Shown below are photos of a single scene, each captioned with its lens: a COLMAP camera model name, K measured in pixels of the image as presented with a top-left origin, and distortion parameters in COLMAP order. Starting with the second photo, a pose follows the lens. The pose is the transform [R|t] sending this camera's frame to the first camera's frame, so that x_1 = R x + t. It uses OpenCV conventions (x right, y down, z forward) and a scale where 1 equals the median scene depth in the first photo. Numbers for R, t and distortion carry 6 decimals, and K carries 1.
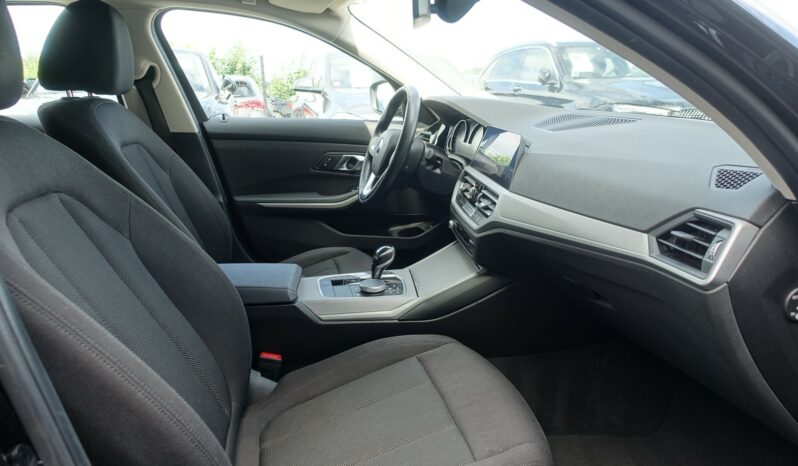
lens RADIAL K [[542.5, 0, 399.9], [0, 542.5, 232.4], [0, 0, 1]] dist [-0.000618, -0.005949]
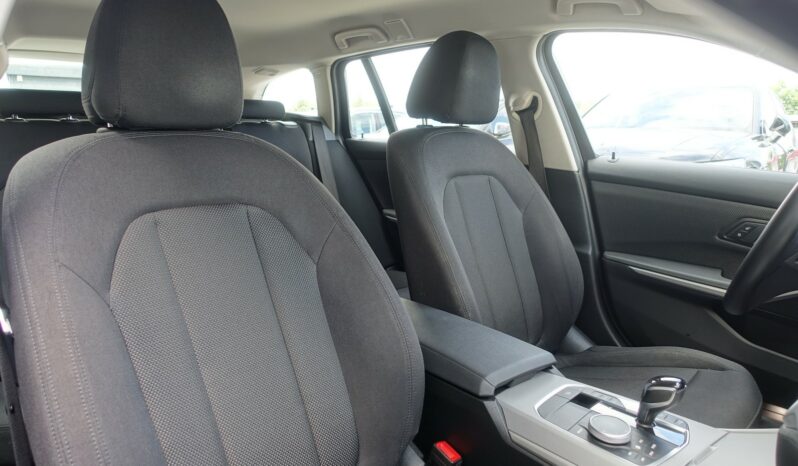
lens RADIAL K [[542.5, 0, 397.5], [0, 542.5, 232.1], [0, 0, 1]] dist [-0.000618, -0.005949]
pose [[0.557833, 0.181991, -0.809754, 0.192530], [-0.237977, 0.969768, 0.054014, -0.067930], [0.795104, 0.162572, 0.584278, 0.276980]]
